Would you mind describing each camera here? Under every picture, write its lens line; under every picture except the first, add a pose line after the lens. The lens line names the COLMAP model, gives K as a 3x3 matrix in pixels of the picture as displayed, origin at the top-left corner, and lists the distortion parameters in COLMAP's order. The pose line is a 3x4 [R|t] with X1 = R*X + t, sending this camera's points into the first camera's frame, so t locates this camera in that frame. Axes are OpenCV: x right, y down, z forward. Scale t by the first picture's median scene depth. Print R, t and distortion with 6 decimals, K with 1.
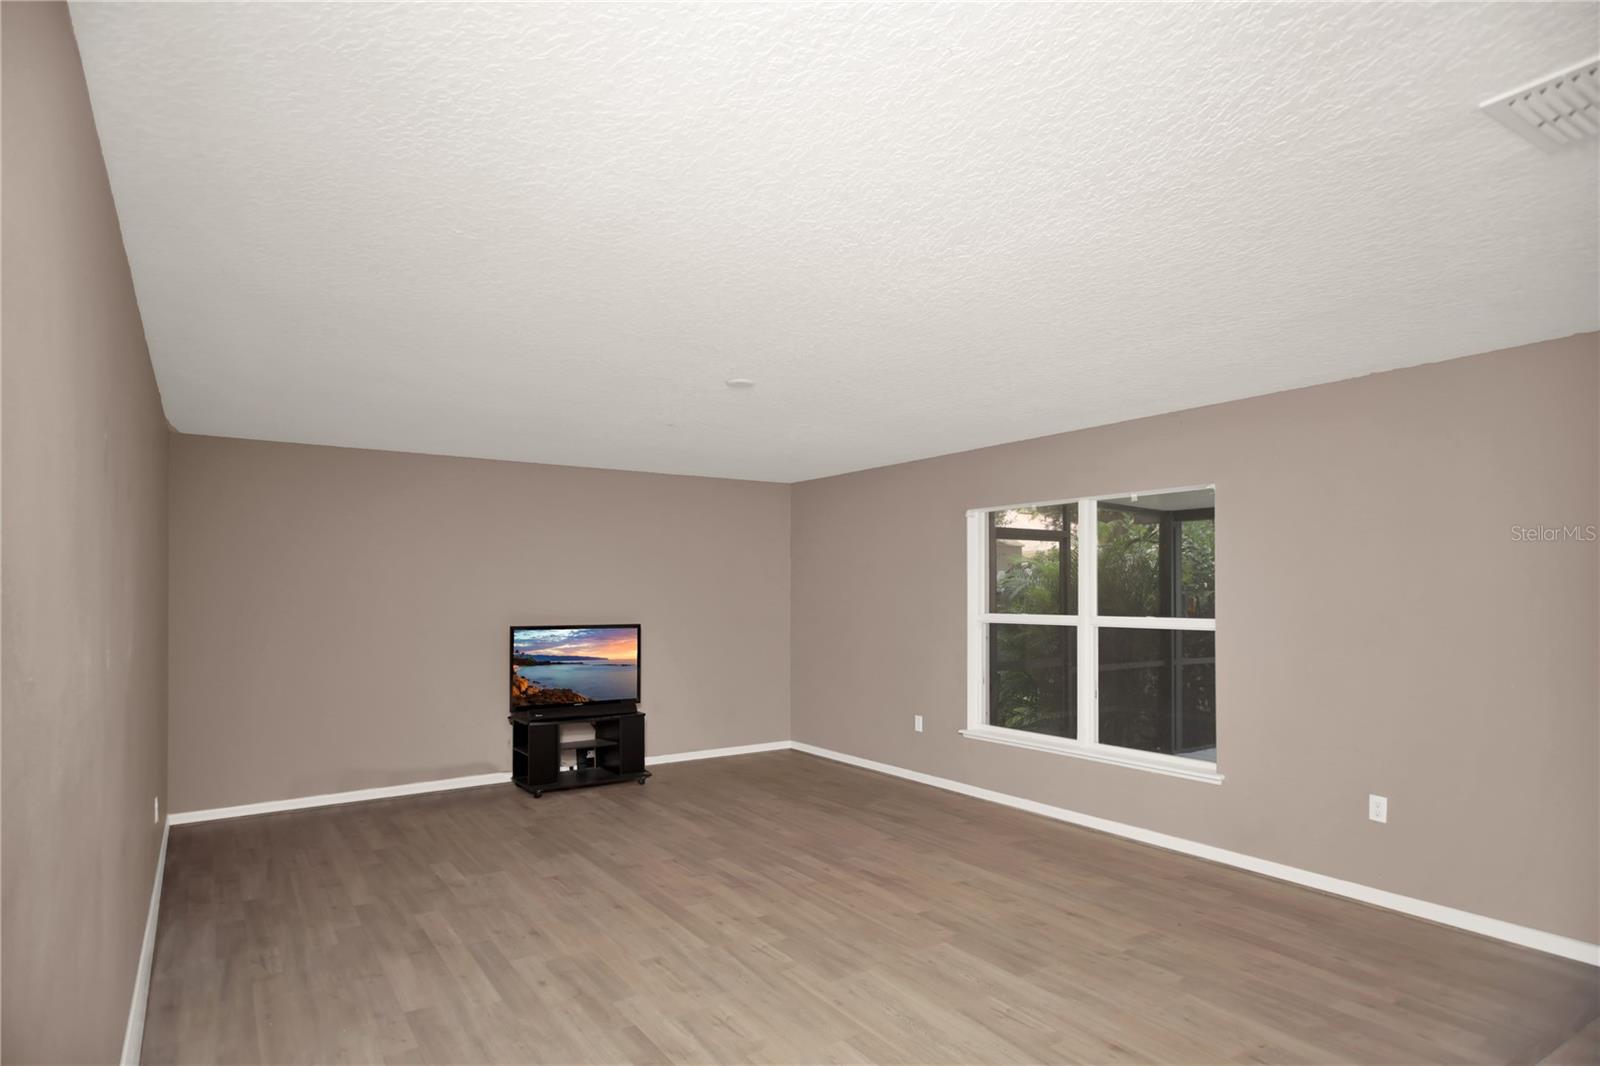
lens RADIAL K [[900.8, 0, 800.9], [0, 900.8, 589.6], [0, 0, 1]] dist [0.000039, 0.000034]
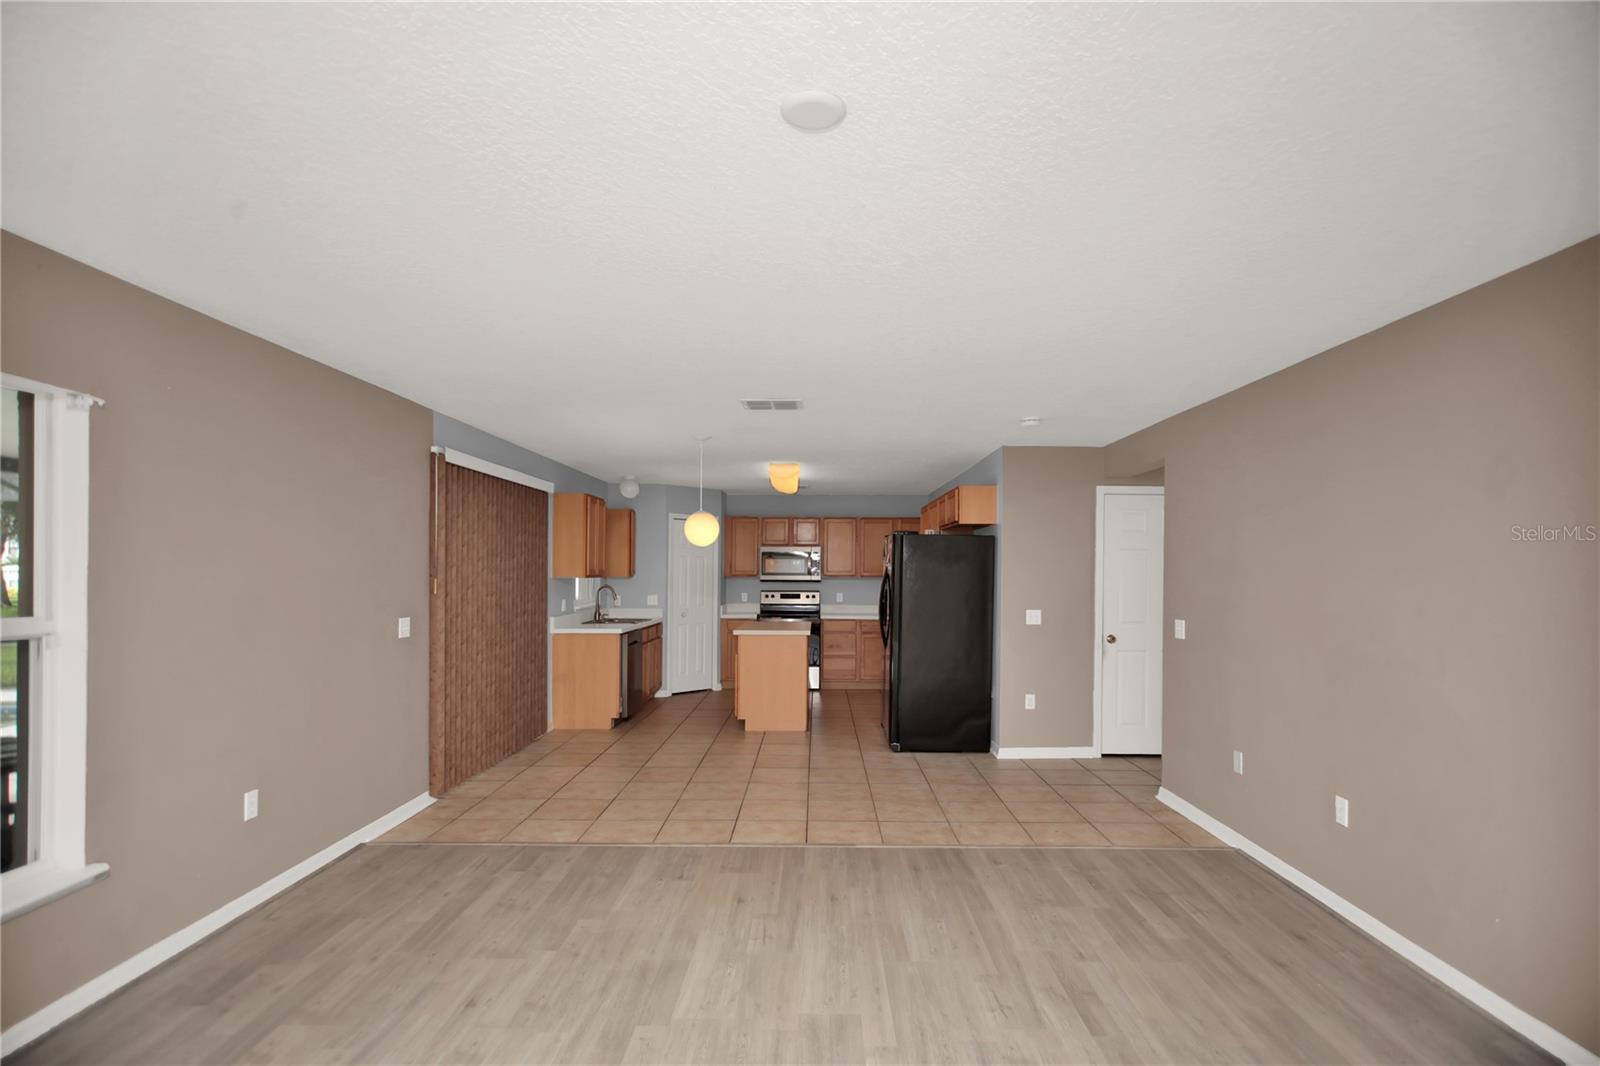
lens RADIAL K [[792.7, 0, 801.4], [0, 792.7, 571.1], [0, 0, 1]] dist [0.000306, 0.000044]
pose [[-0.825293, -0.003349, 0.564695, -0.341941], [-0.006105, 0.999977, -0.002992, -0.000265], [-0.564672, -0.005917, -0.825294, 1.589883]]
